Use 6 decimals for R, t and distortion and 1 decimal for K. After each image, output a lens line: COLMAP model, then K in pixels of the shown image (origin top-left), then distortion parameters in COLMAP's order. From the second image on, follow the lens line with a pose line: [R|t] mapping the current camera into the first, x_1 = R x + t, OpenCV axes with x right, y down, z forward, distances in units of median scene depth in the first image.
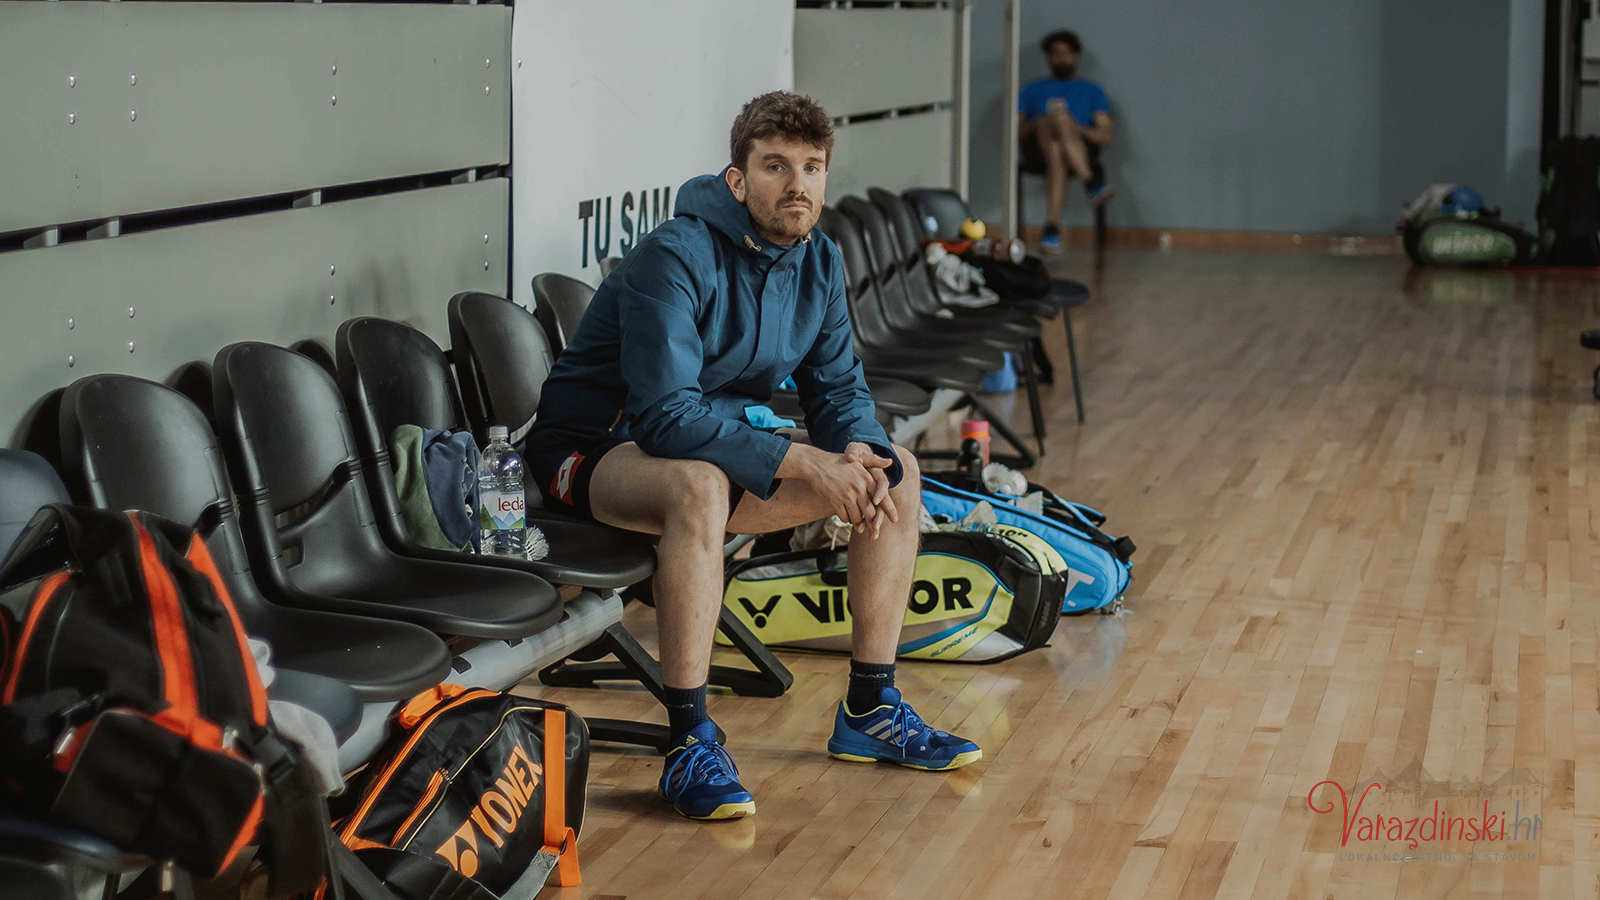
lens RADIAL K [[3877.6, 0, 798.3], [0, 3877.6, 447.5], [0, 0, 1]] dist [-0.164998, 0.000000]
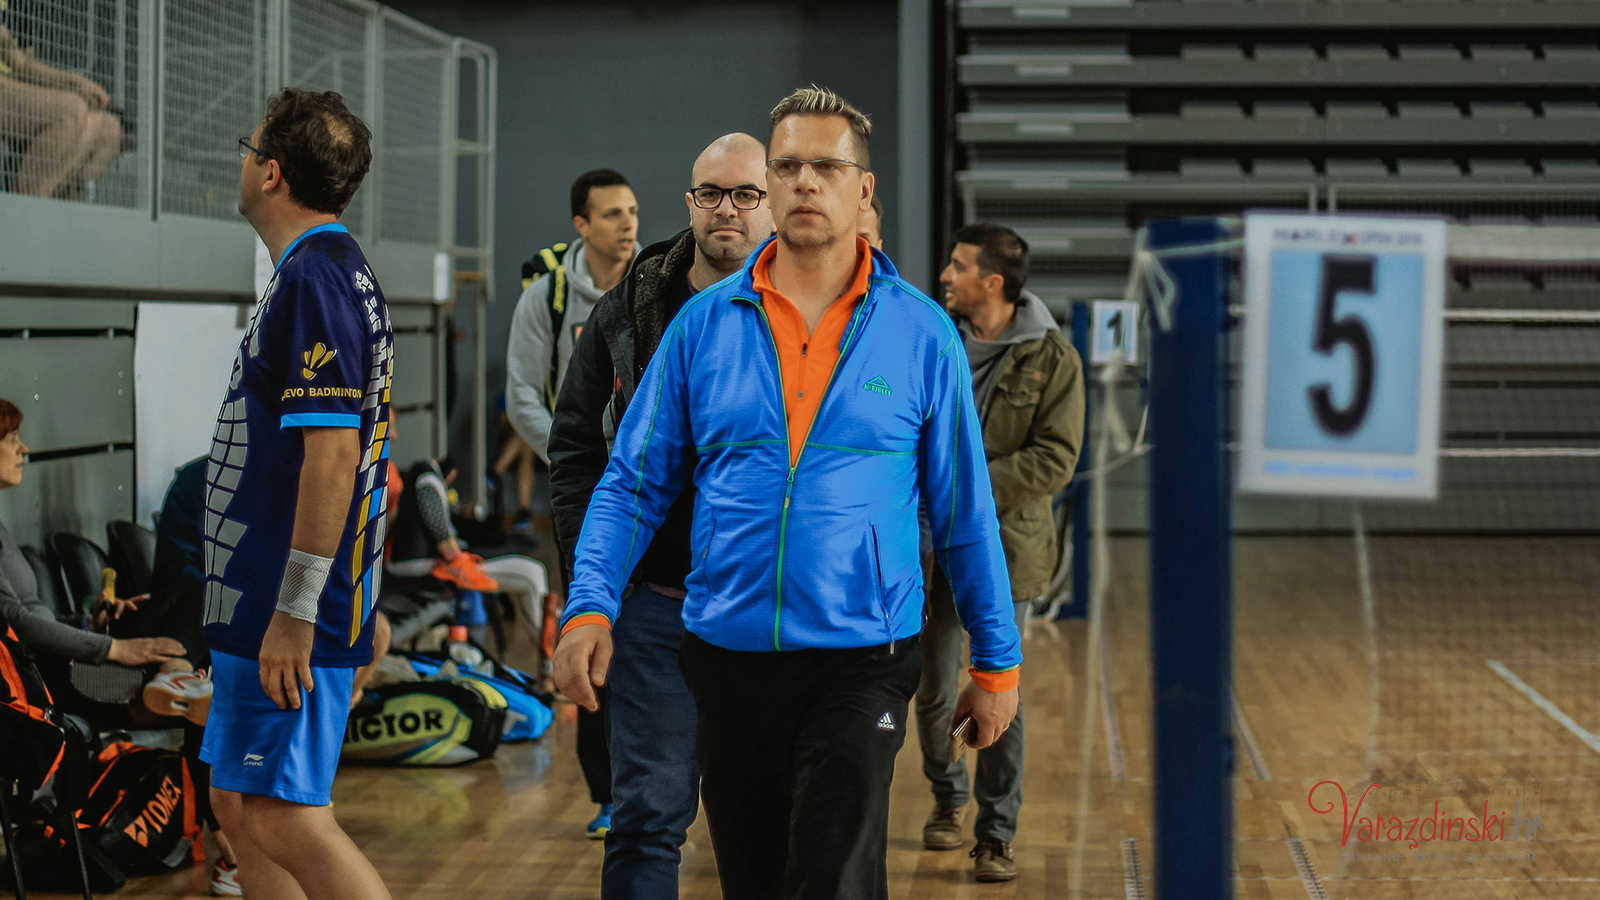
lens RADIAL K [[3877.6, 0, 799.4], [0, 3877.6, 451.4], [0, 0, 1]] dist [-0.164998, 0.000000]
pose [[0.991635, -0.017398, 0.127896, -0.008690], [0.027700, 0.996472, -0.079218, 0.057041], [-0.126067, 0.082098, 0.988619, -0.525545]]
